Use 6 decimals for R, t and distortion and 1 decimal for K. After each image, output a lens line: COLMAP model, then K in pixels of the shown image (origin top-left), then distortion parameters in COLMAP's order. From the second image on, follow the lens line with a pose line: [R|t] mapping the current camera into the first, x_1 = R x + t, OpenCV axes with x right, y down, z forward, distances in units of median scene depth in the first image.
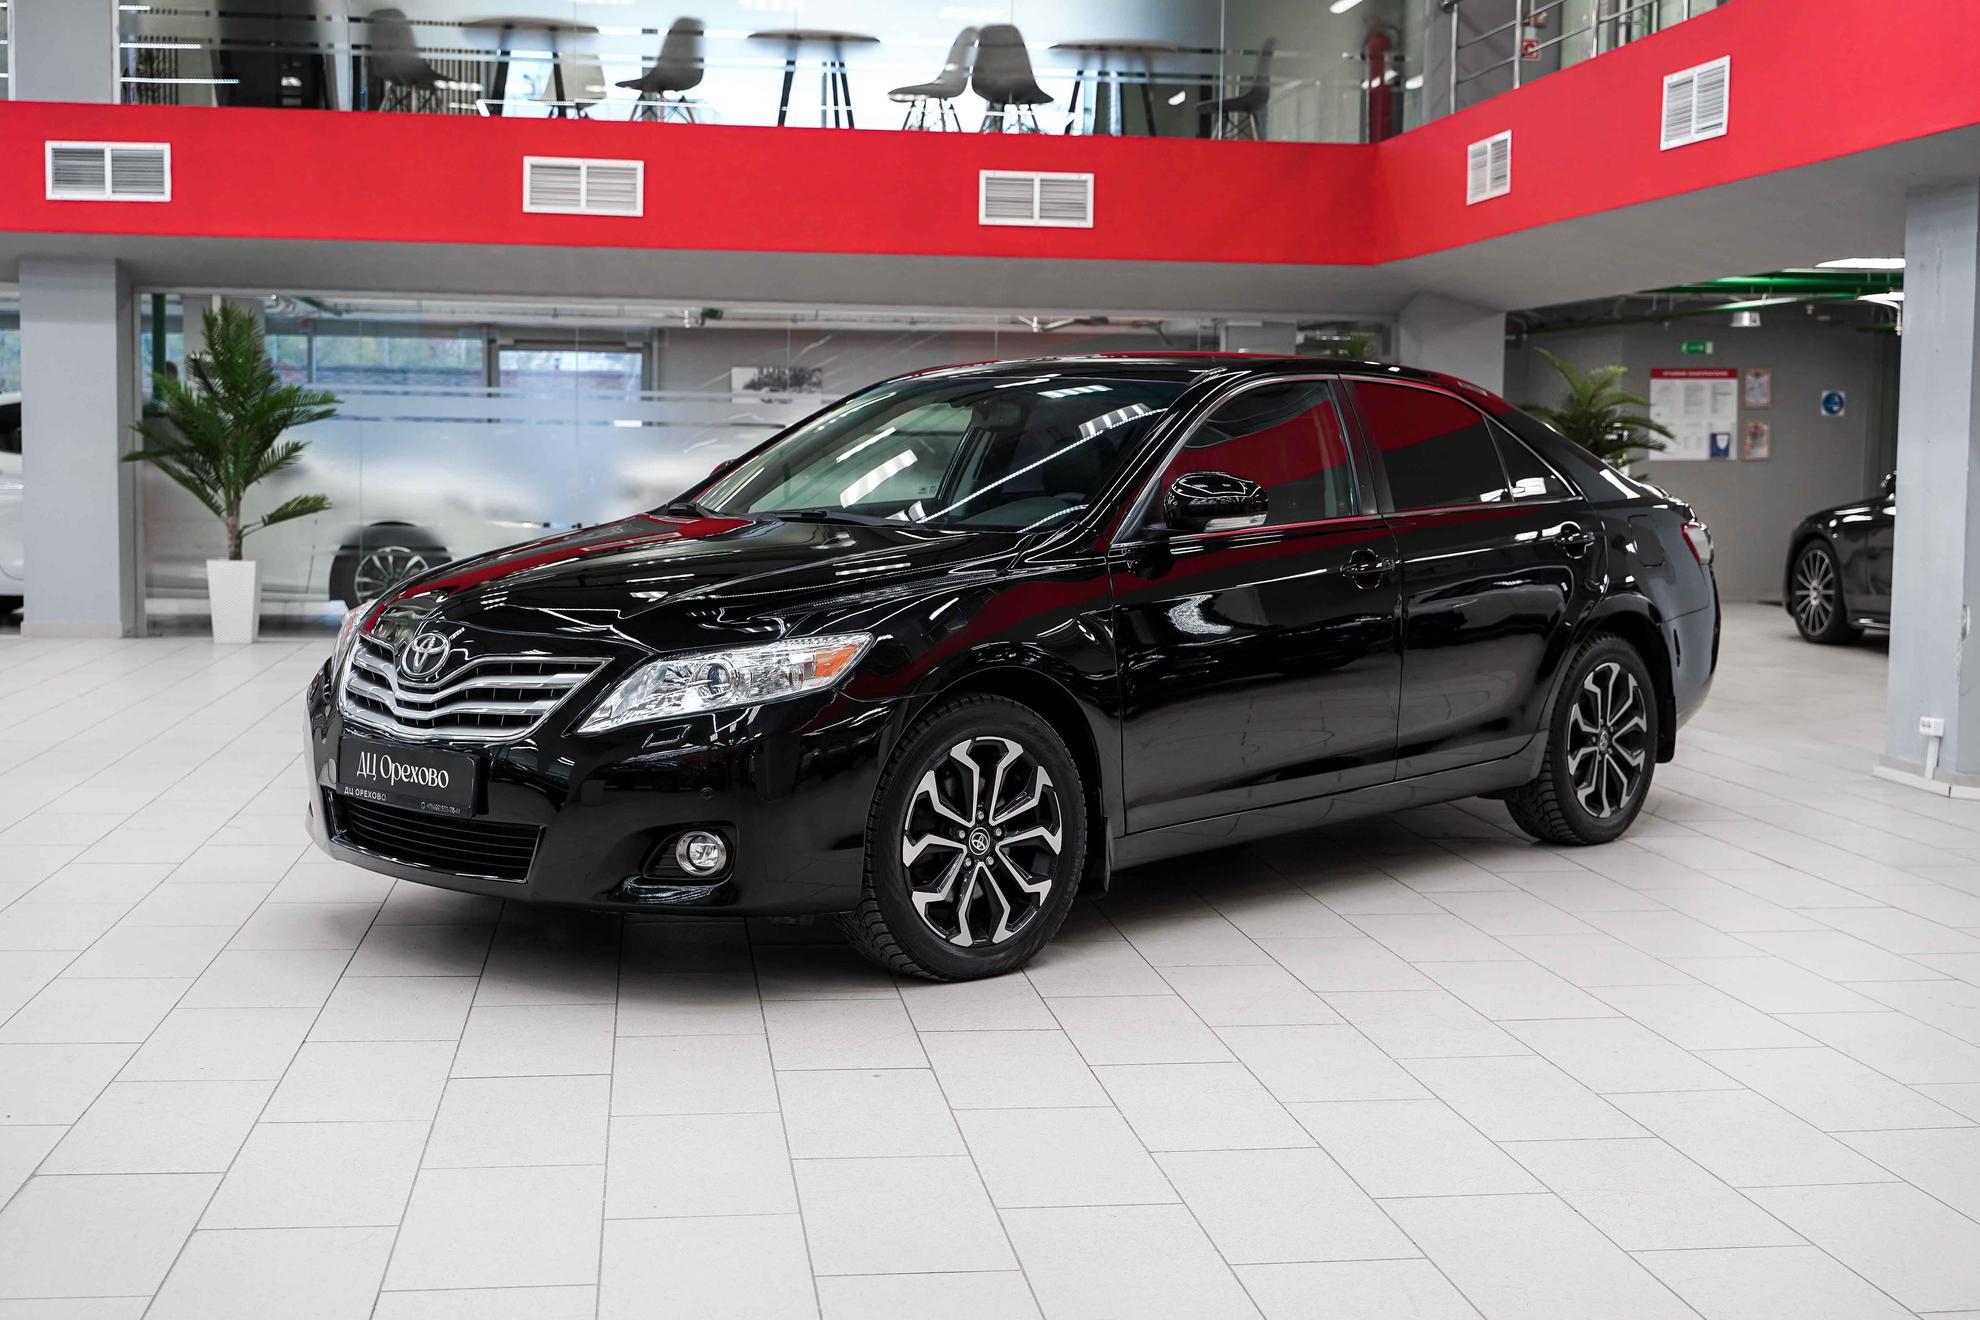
lens RADIAL K [[2398.4, 0, 990.0], [0, 2398.4, 660.0], [0, 0, 1]] dist [-0.005435, -0.005444]
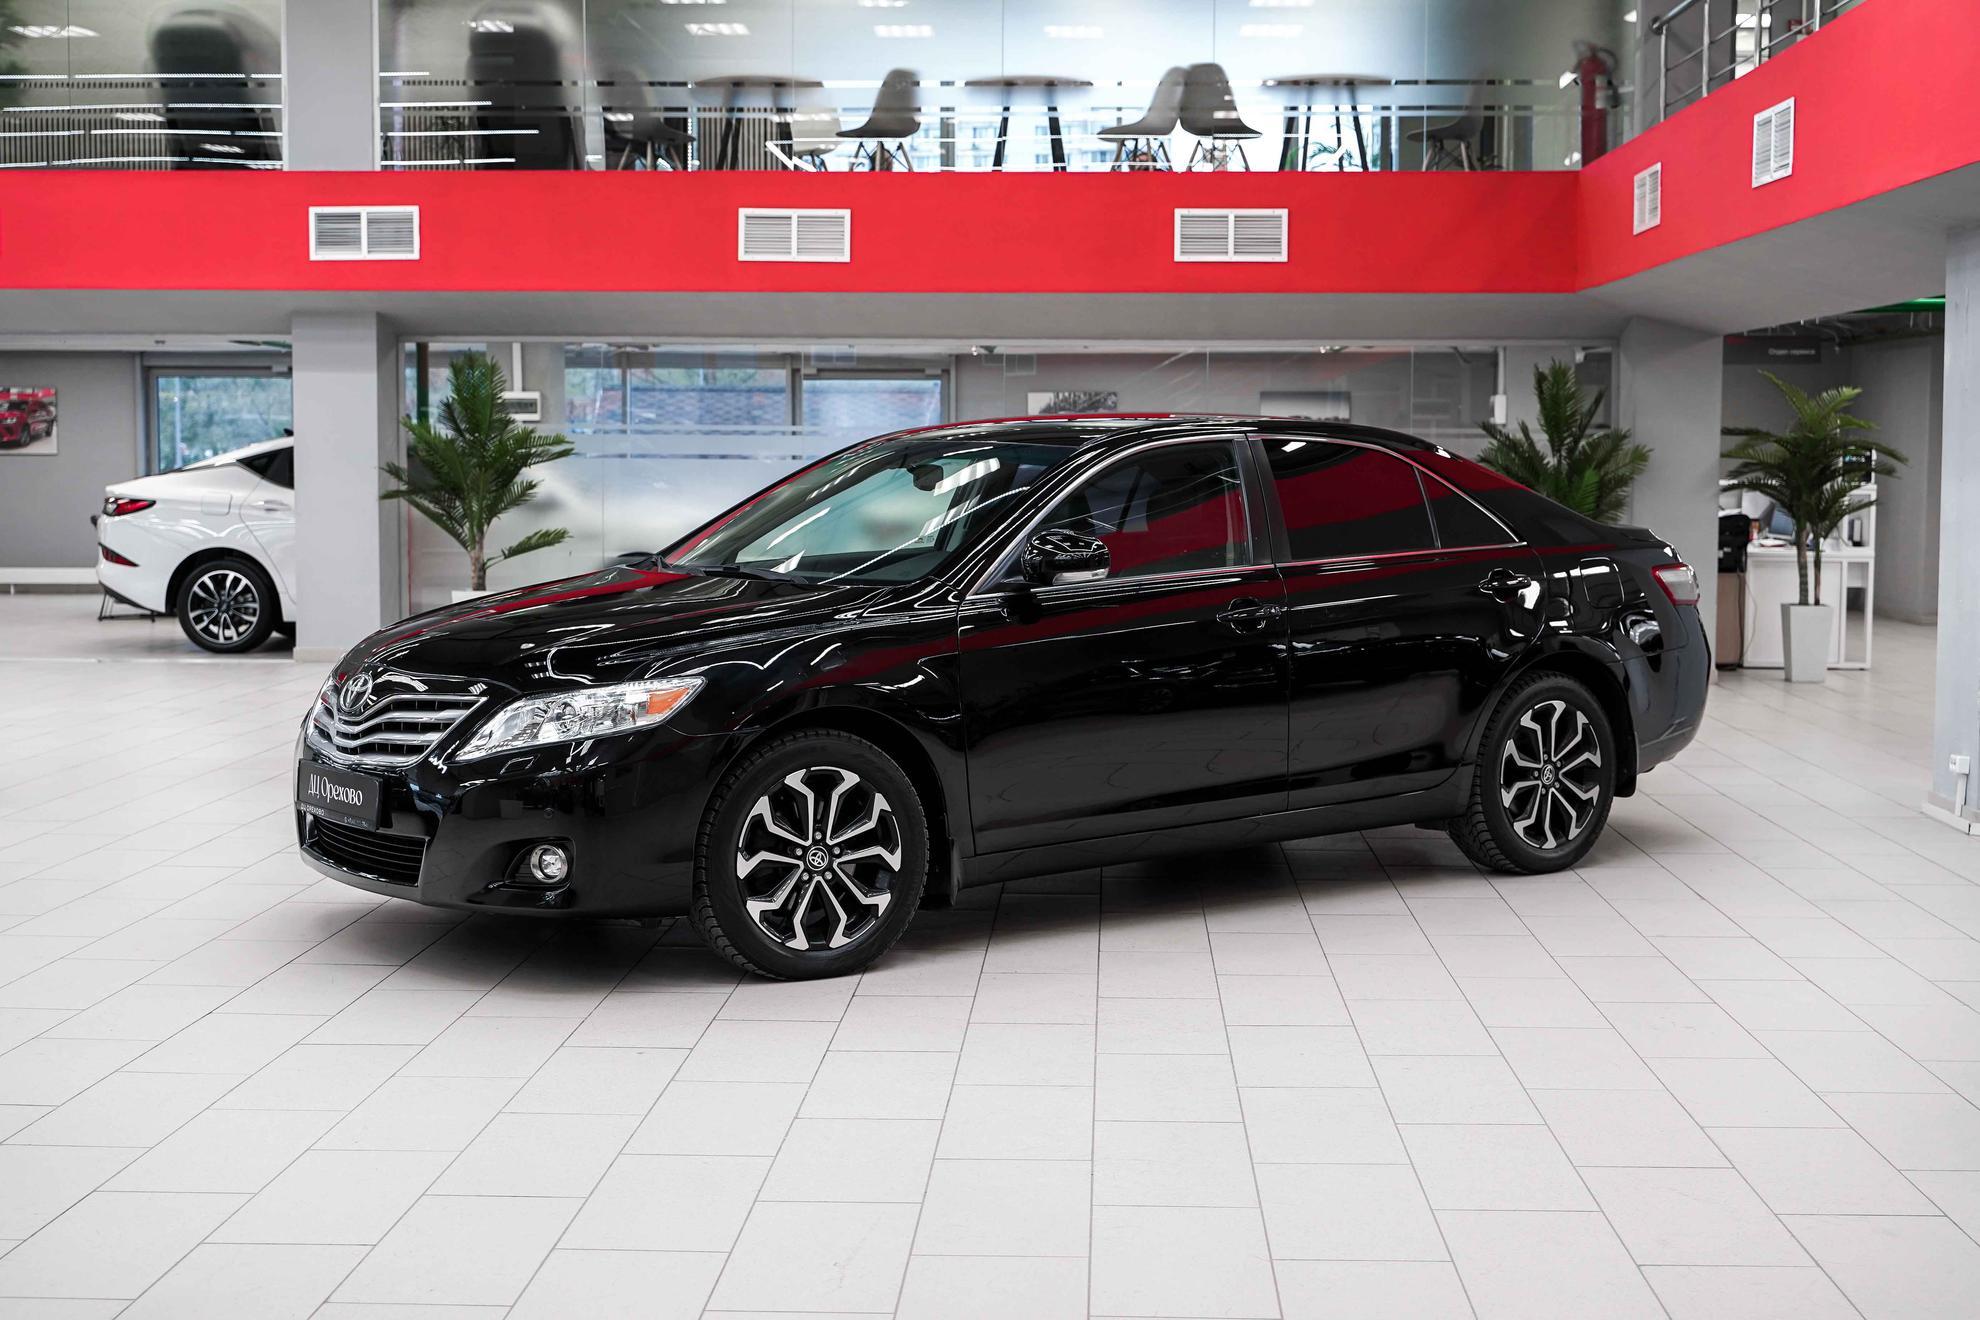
lens RADIAL K [[2475.8, 0, 990.0], [0, 2475.8, 660.0], [0, 0, 1]] dist [-0.004149, -0.024863]
pose [[0.985432, 0.003564, -0.170035, 0.193817], [-0.004792, 0.999965, -0.006816, -0.007874], [0.170005, 0.007532, 0.985414, -0.104836]]
